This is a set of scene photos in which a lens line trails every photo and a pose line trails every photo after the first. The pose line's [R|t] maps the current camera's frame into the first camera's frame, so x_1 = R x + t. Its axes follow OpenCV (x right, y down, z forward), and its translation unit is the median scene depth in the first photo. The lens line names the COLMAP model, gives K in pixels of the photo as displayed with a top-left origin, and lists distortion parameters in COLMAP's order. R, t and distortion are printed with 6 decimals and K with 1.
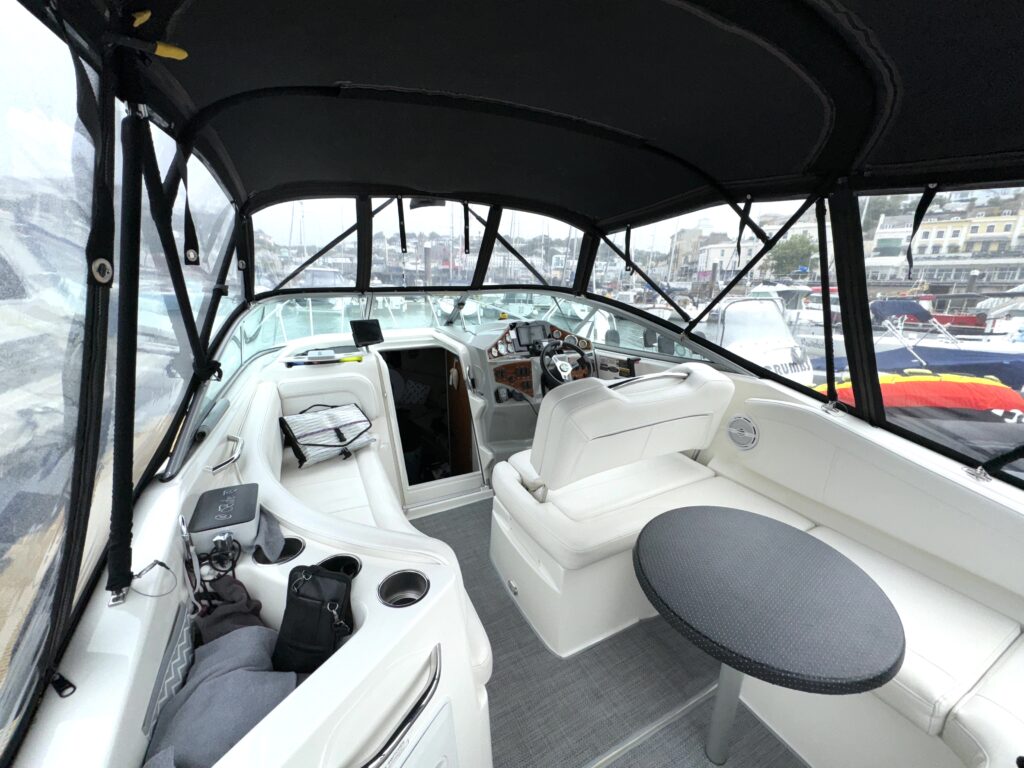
lens RADIAL K [[409.0, 0, 512.0], [0, 409.0, 384.0], [0, 0, 1]] dist [-0.002245, -0.000521]
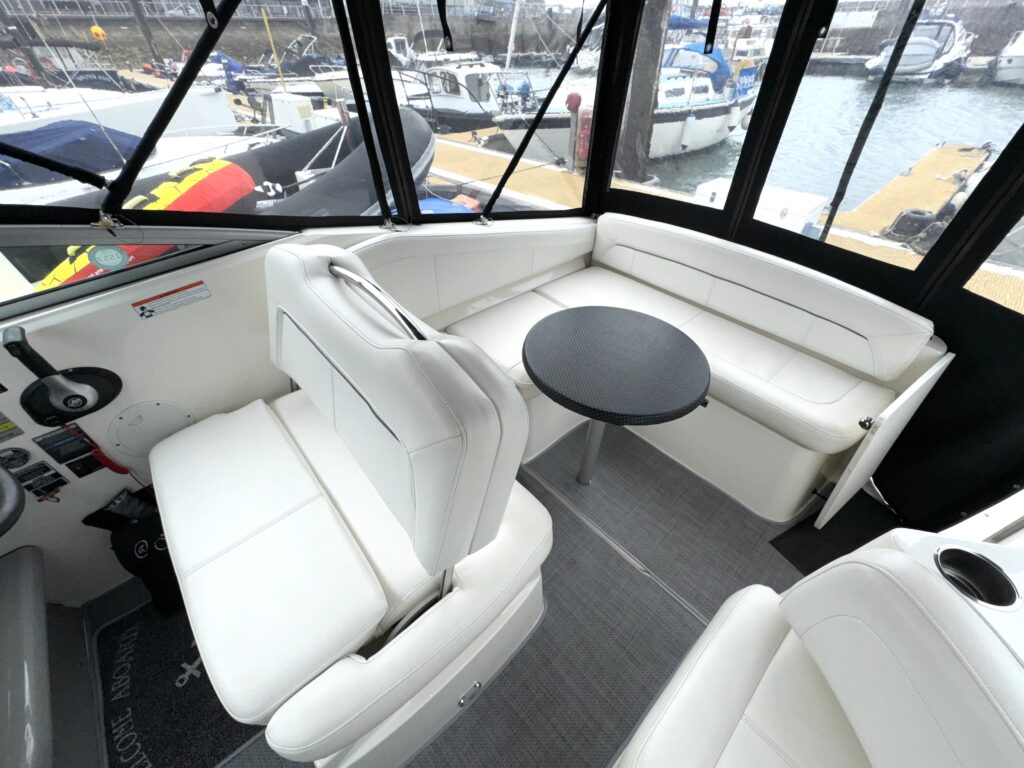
lens RADIAL K [[409.0, 0, 512.0], [0, 409.0, 384.0], [0, 0, 1]] dist [-0.002245, -0.000521]
pose [[-0.271221, -0.631689, 0.726229, -0.119450], [0.249910, 0.682418, 0.686914, -0.164090], [-0.929508, 0.367797, -0.027221, 0.557510]]
